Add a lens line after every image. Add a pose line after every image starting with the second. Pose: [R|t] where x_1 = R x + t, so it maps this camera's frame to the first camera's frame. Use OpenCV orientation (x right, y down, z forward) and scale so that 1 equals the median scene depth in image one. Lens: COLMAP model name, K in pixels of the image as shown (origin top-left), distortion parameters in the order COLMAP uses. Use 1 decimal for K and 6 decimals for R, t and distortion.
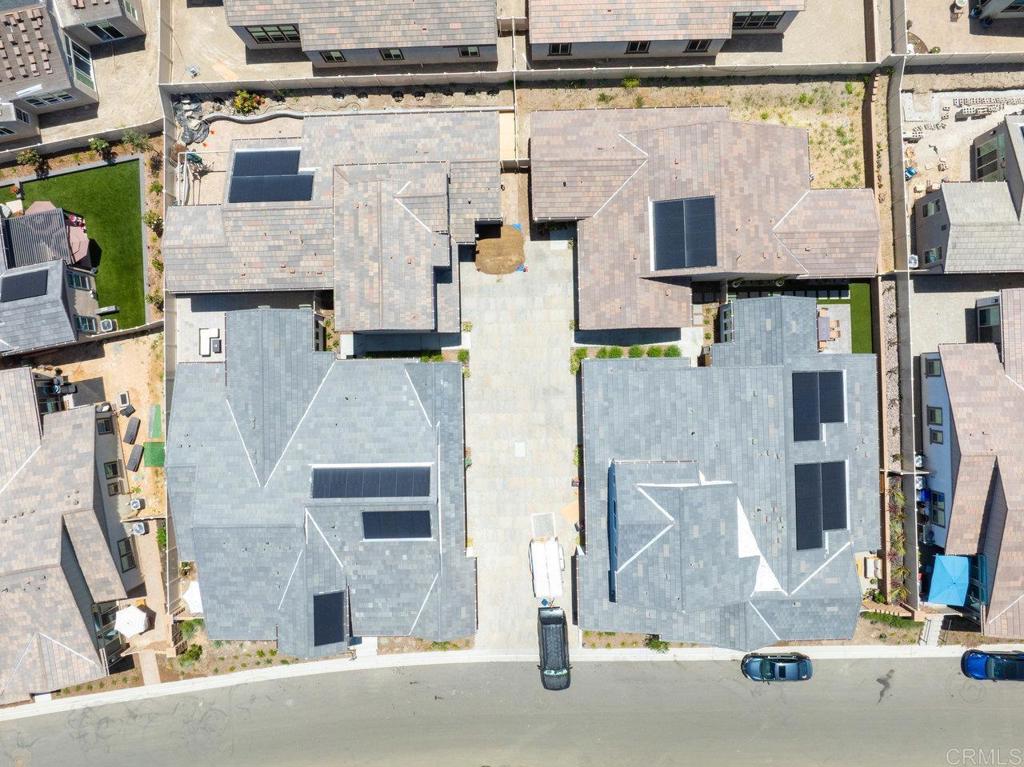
lens RADIAL K [[793.1, 0, 513.5], [0, 793.1, 354.6], [0, 0, 1]] dist [-0.043815, 0.011928]
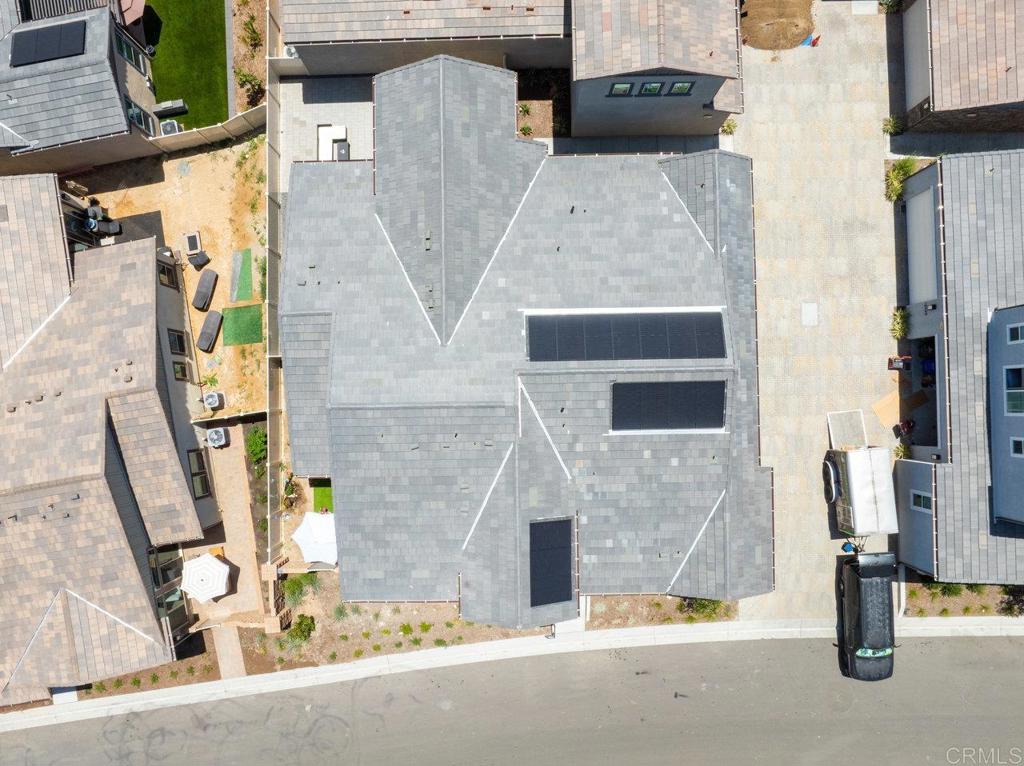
lens RADIAL K [[779.2, 0, 490.4], [0, 779.2, 382.5], [0, 0, 1]] dist [-0.042427, 0.004945]
pose [[0.999967, 0.006356, 0.005052, -0.270972], [-0.006356, 0.999980, -0.000117, 0.187035], [-0.005053, 0.000085, 0.999987, 0.380059]]
